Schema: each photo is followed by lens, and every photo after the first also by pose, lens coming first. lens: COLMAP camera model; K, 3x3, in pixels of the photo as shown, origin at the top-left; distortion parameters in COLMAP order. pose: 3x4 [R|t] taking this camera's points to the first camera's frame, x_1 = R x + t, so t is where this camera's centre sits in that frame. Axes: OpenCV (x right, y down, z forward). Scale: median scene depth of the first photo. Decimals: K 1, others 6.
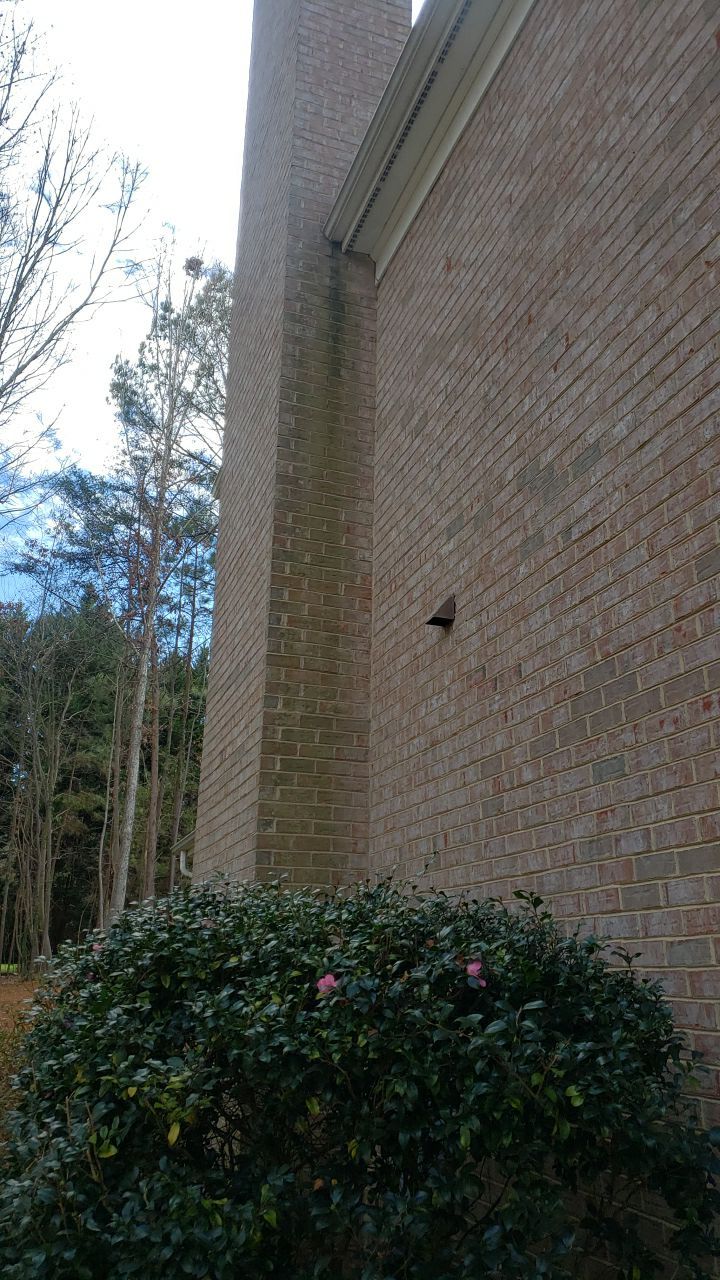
lens RADIAL K [[932.1, 0, 405.0], [0, 932.1, 641.4], [0, 0, 1]] dist [0.133259, -0.195945]
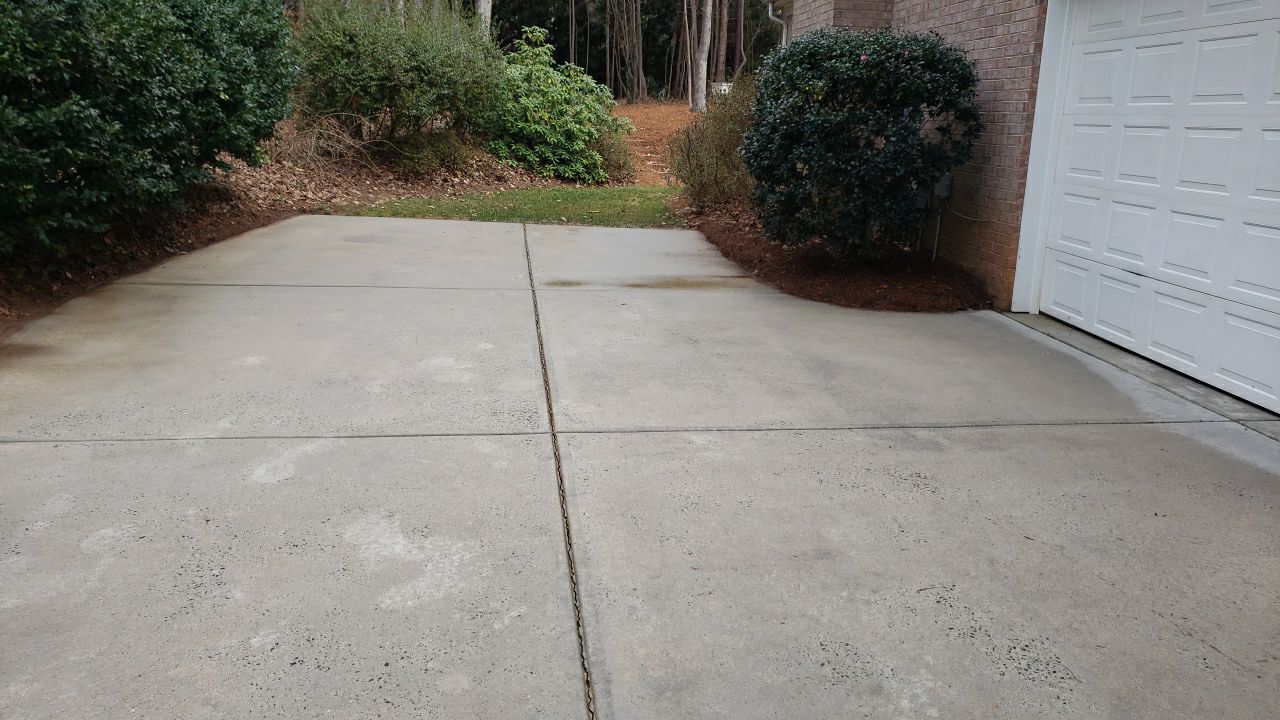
lens RADIAL K [[955.7, 0, 640.0], [0, 955.7, 360.0], [0, 0, 1]] dist [0.028609, -0.007938]
pose [[0.951448, 0.100092, -0.291083, 0.240726], [0.078271, 0.835900, 0.543272, -0.608647], [0.297693, -0.539678, 0.787481, -2.305605]]
